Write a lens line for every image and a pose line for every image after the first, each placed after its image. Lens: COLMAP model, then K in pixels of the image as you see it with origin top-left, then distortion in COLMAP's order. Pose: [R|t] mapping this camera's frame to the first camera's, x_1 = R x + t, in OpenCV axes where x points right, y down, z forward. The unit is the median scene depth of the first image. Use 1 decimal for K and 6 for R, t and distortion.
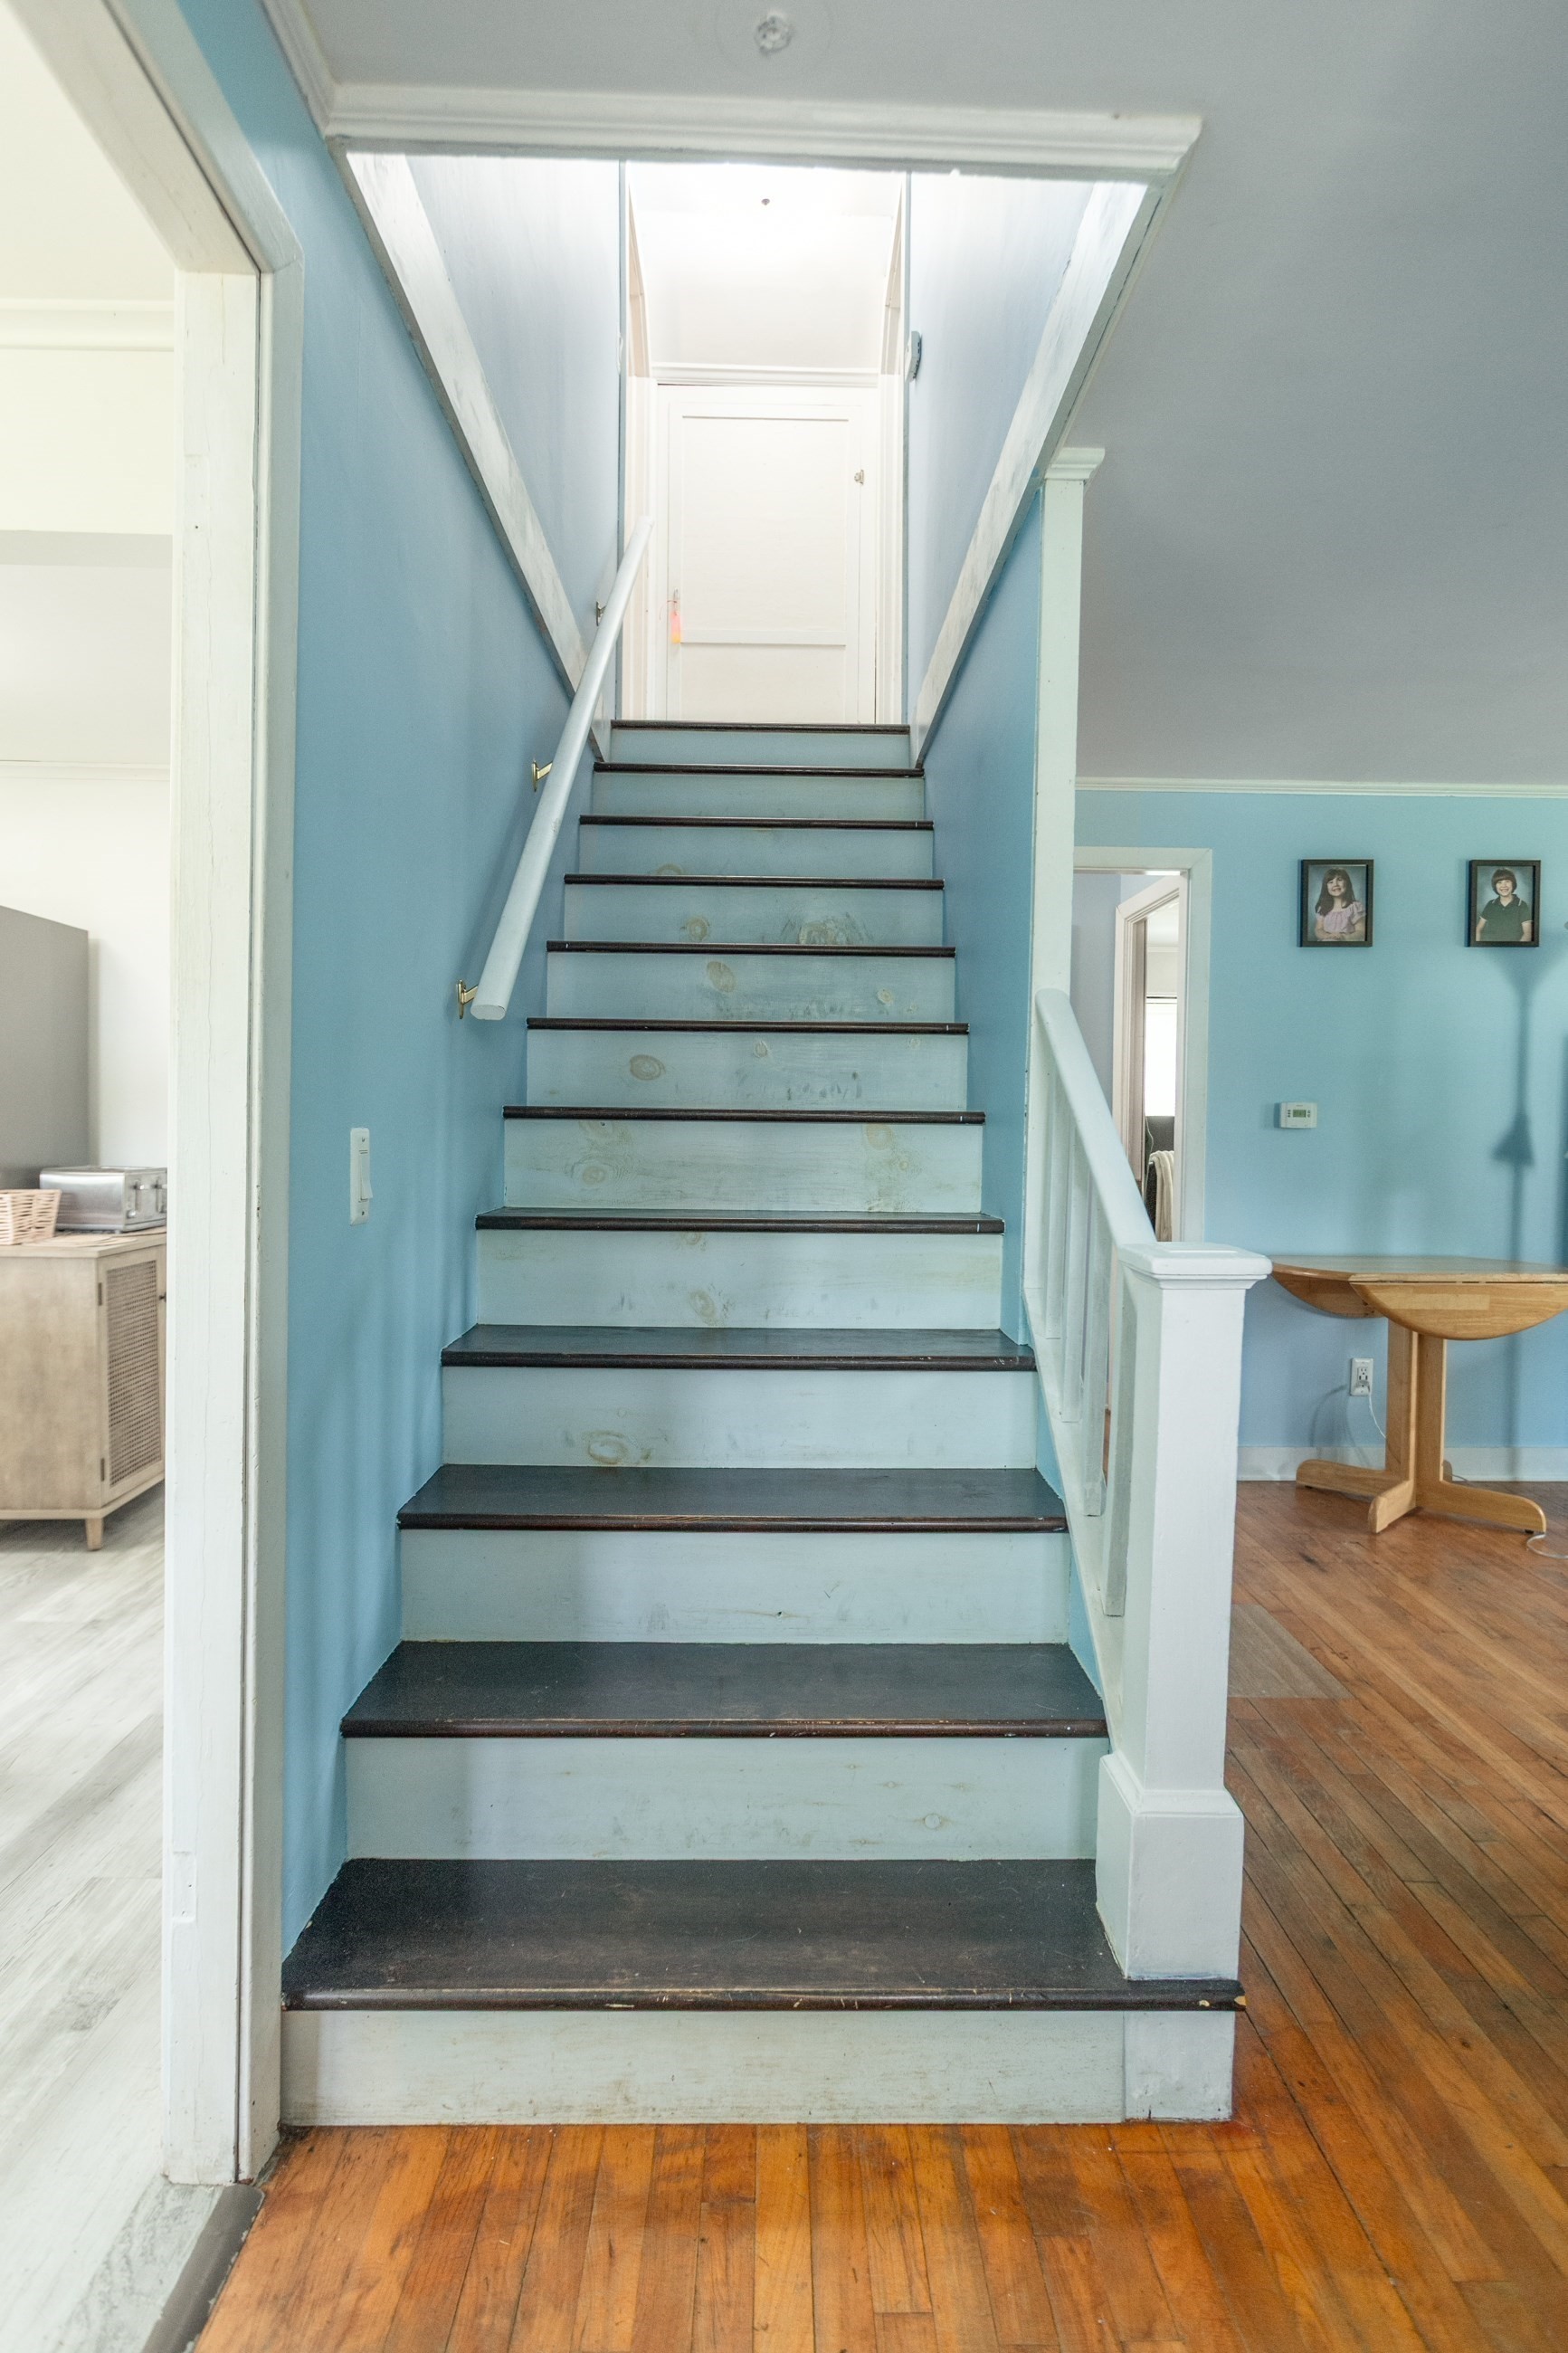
lens RADIAL K [[1221.7, 0, 790.6], [0, 1221.7, 1183.4], [0, 0, 1]] dist [0.003133, -0.000624]
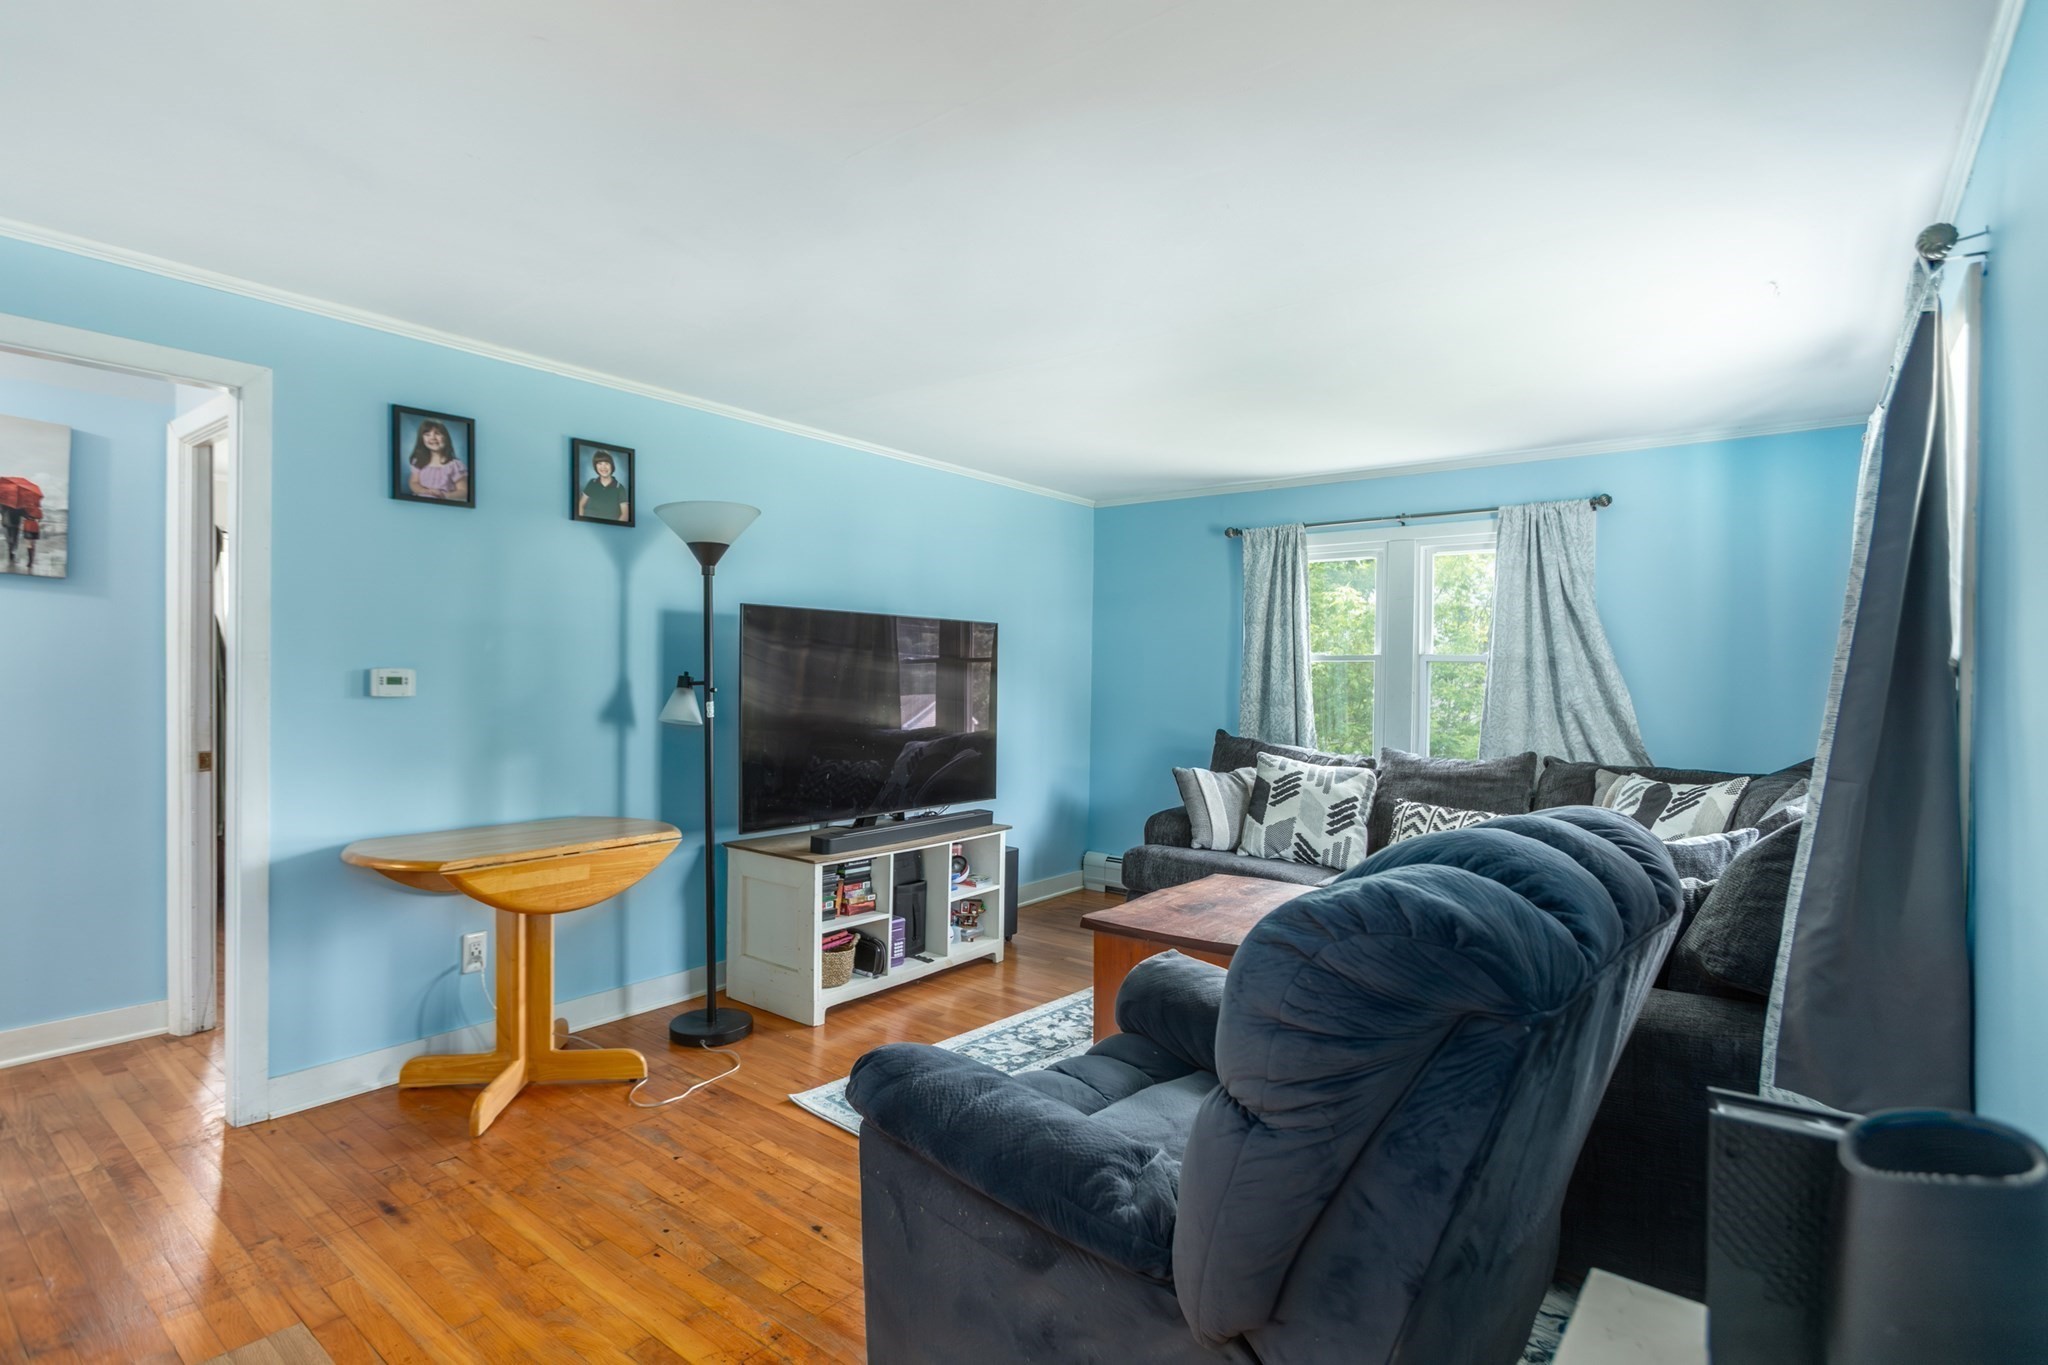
lens RADIAL K [[996.6, 0, 1025.4], [0, 996.6, 679.7], [0, 0, 1]] dist [-0.004487, 0.002101]
pose [[0.631574, -0.008378, 0.775271, 0.137686], [0.026774, 0.999581, -0.011010, -0.037035], [-0.774853, 0.027711, 0.631533, 0.165589]]
